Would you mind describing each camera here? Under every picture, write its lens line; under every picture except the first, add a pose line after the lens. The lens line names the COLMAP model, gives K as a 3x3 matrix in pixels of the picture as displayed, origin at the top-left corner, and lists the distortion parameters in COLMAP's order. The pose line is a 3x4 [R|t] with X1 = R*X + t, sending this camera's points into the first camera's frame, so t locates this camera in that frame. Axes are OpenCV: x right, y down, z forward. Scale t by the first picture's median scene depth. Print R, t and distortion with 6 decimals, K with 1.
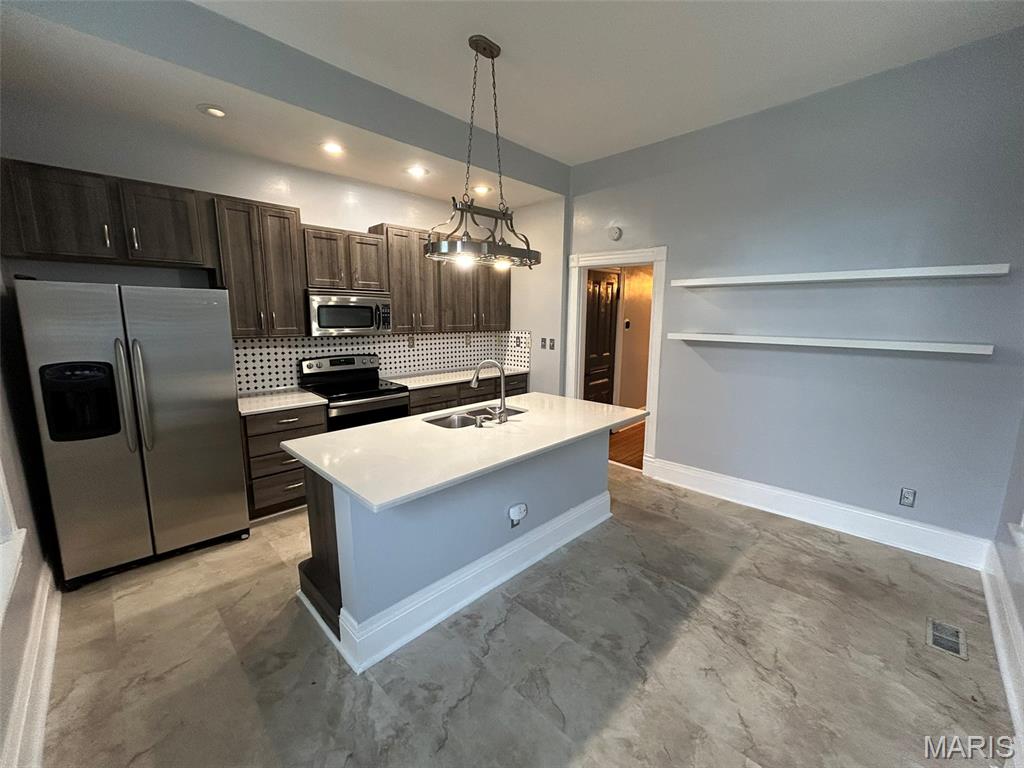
lens RADIAL K [[410.3, 0, 510.7], [0, 410.3, 380.2], [0, 0, 1]] dist [-0.000221, -0.000094]
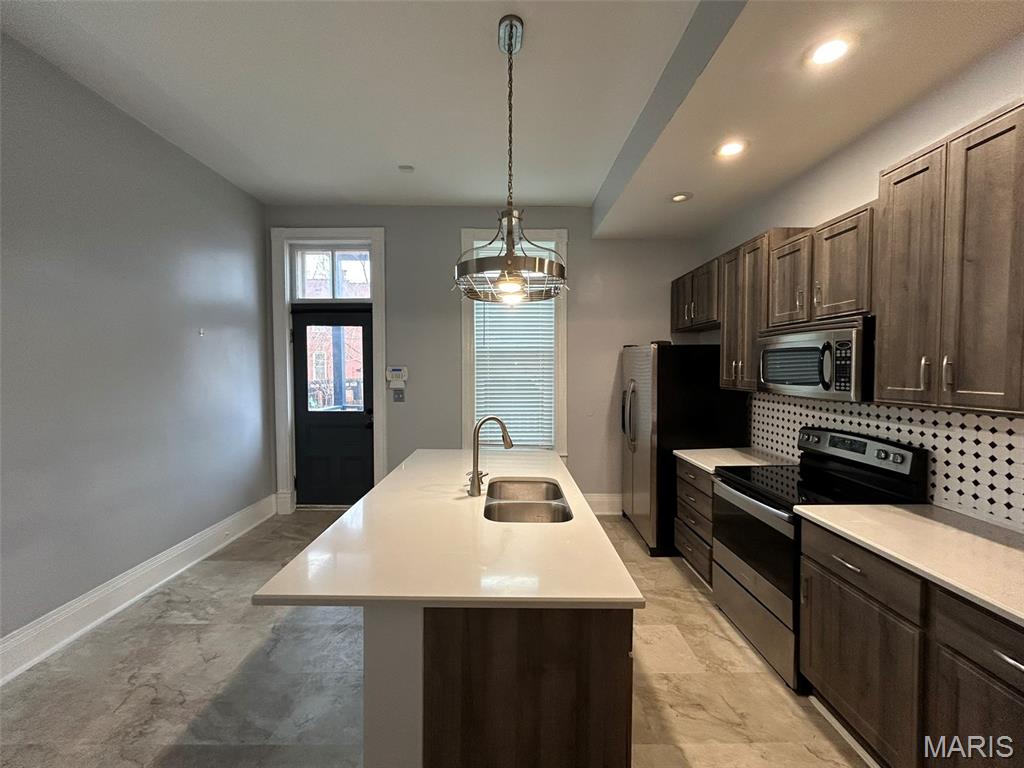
lens RADIAL K [[410.3, 0, 510.7], [0, 410.3, 380.2], [0, 0, 1]] dist [-0.000221, -0.000094]
pose [[-0.698922, 0.014255, -0.715056, 0.349428], [-0.119098, 0.983522, 0.136018, -0.163375], [0.705212, 0.180228, -0.685707, 1.107221]]
